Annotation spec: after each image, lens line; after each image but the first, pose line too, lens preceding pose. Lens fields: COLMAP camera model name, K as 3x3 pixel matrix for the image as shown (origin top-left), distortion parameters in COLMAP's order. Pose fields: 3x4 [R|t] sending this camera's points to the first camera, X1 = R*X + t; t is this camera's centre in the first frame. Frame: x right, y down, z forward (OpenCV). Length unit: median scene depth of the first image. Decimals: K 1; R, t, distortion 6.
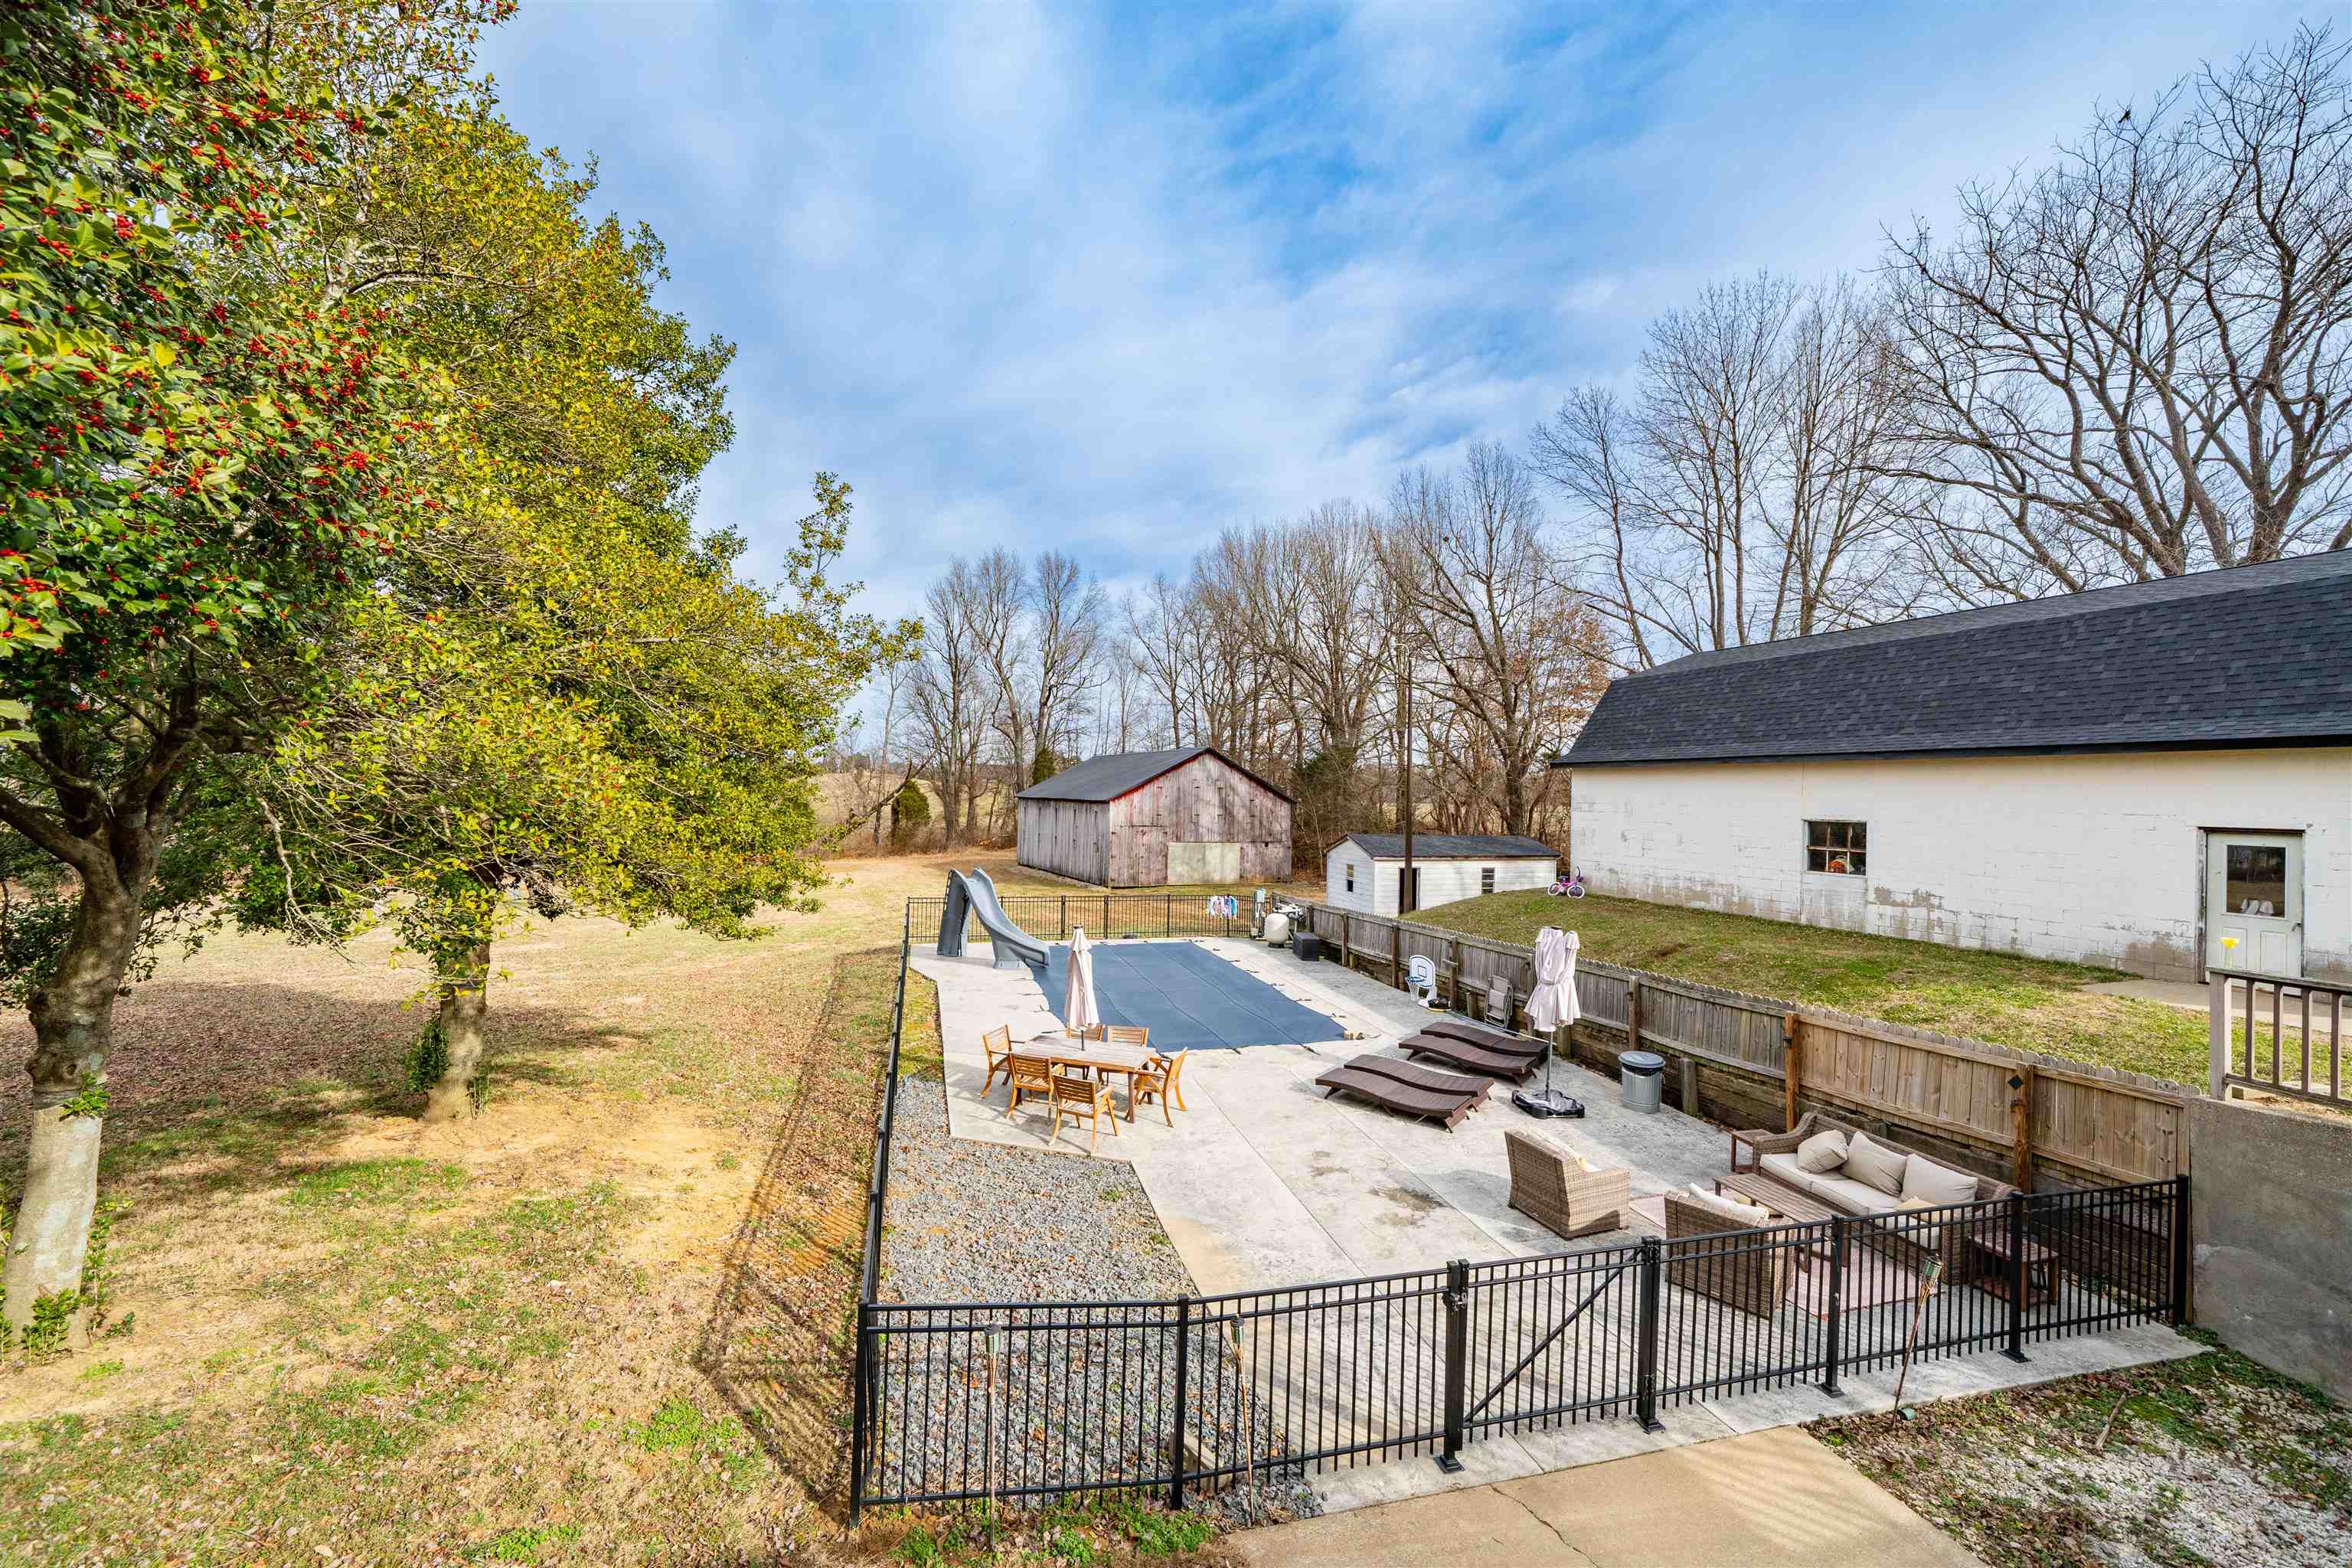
lens RADIAL K [[924.0, 0, 1176.0], [0, 924.0, 784.0], [0, 0, 1]] dist [0.001288, 0.000357]
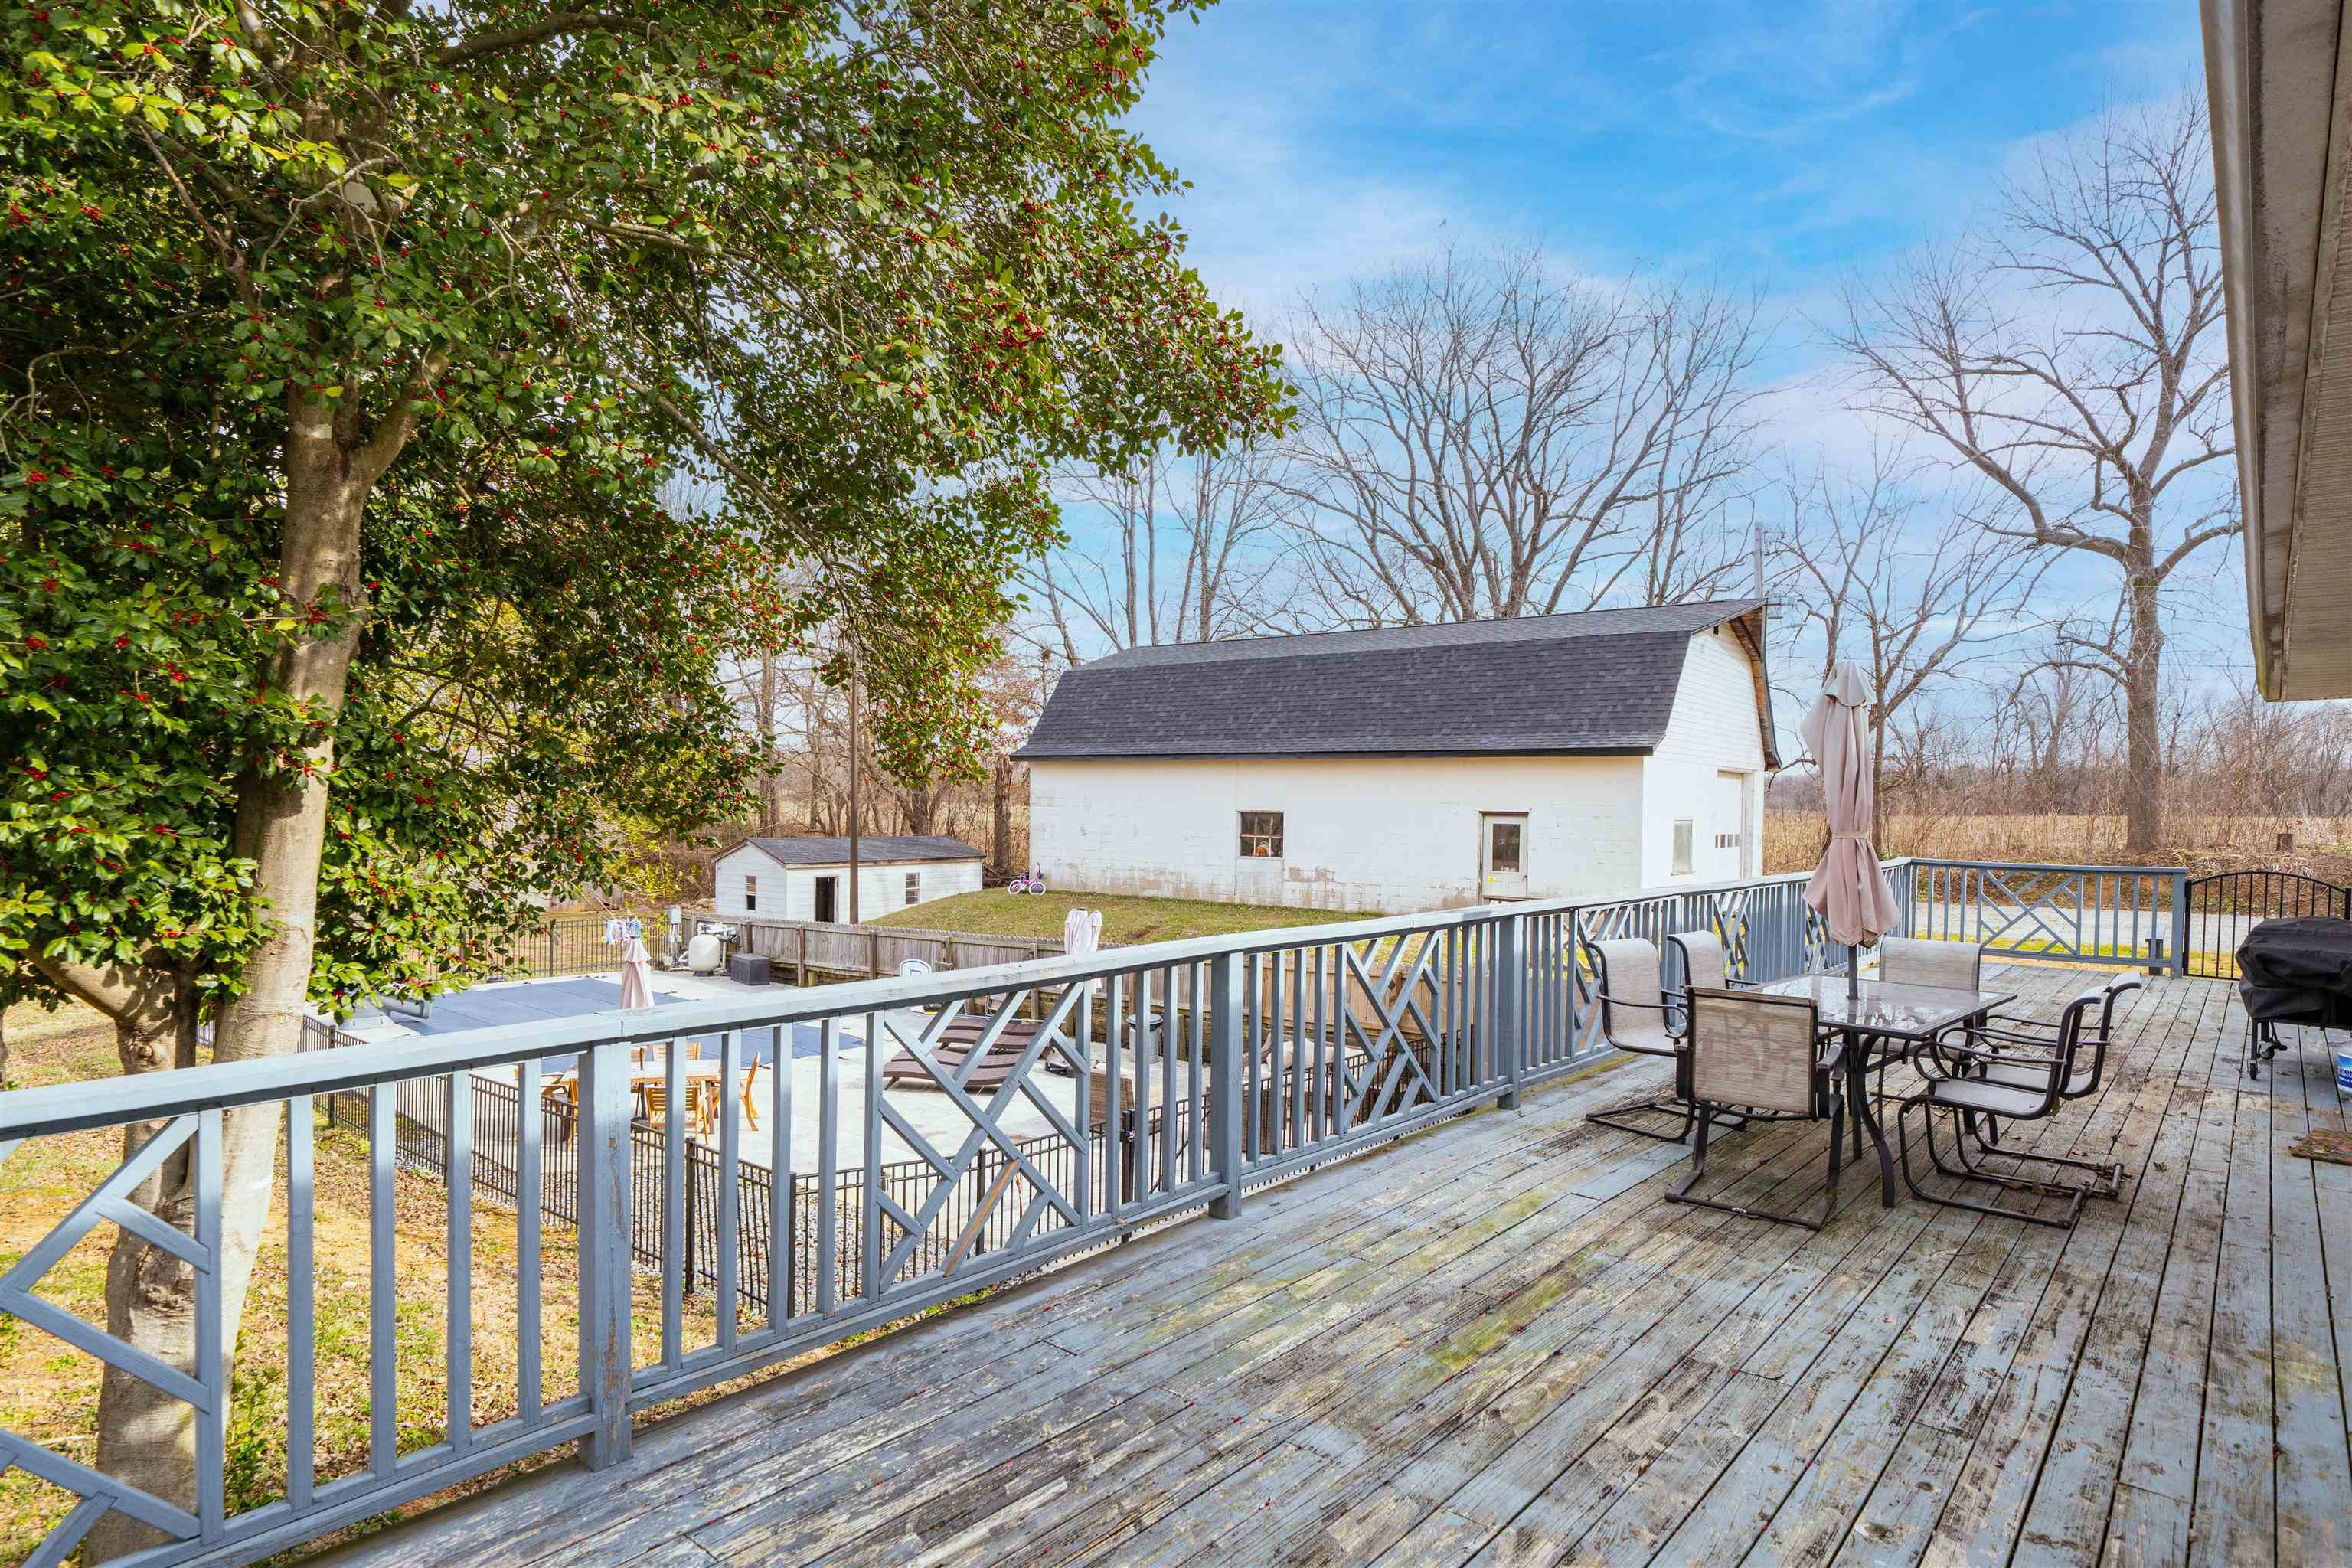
lens RADIAL K [[1261.8, 0, 1173.2], [0, 1261.8, 816.9], [0, 0, 1]] dist [0.020519, 0.000013]
pose [[0.826295, -0.015081, 0.563036, -0.191666], [-0.004424, 0.999437, 0.033262, -0.003813], [-0.563220, -0.029975, 0.825763, -0.171778]]
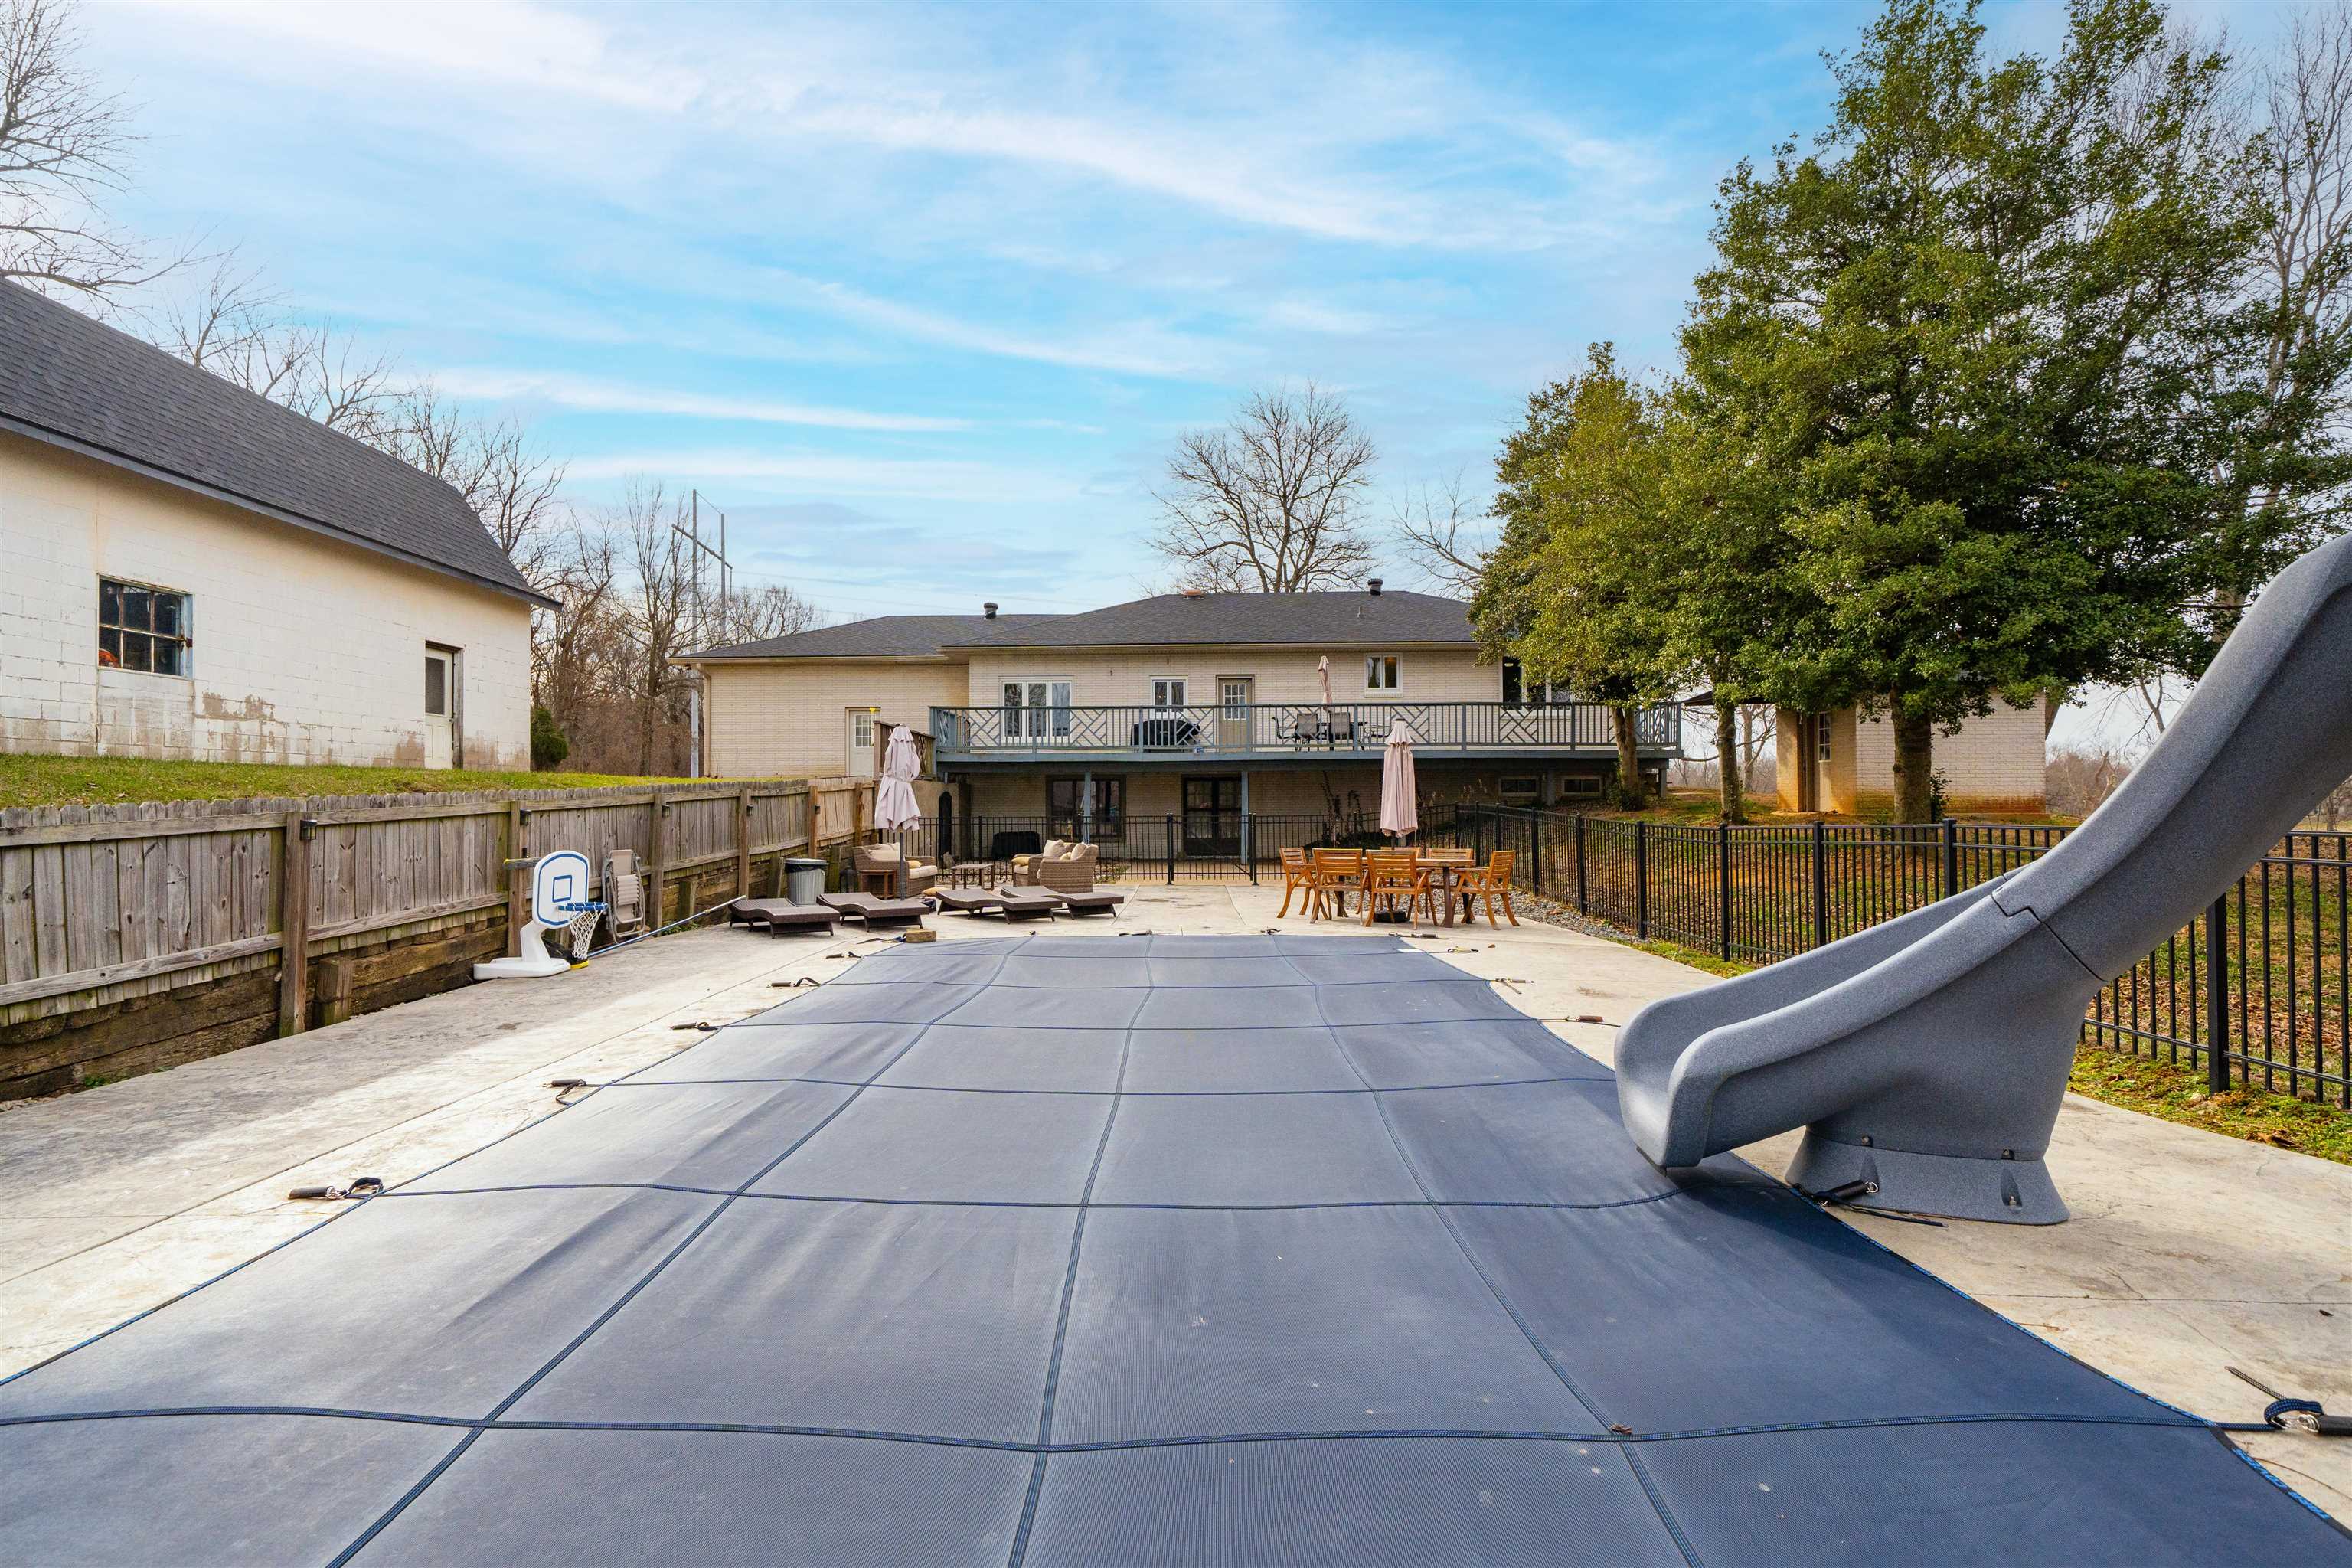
lens RADIAL K [[1106.4, 0, 1176.0], [0, 1106.4, 784.0], [0, 0, 1]] dist [0.001037, 0.000122]
pose [[-0.972195, -0.007862, 0.234042, -0.092750], [-0.012731, 0.999733, -0.019301, 0.130886], [-0.233828, -0.021744, -0.972035, 1.149334]]
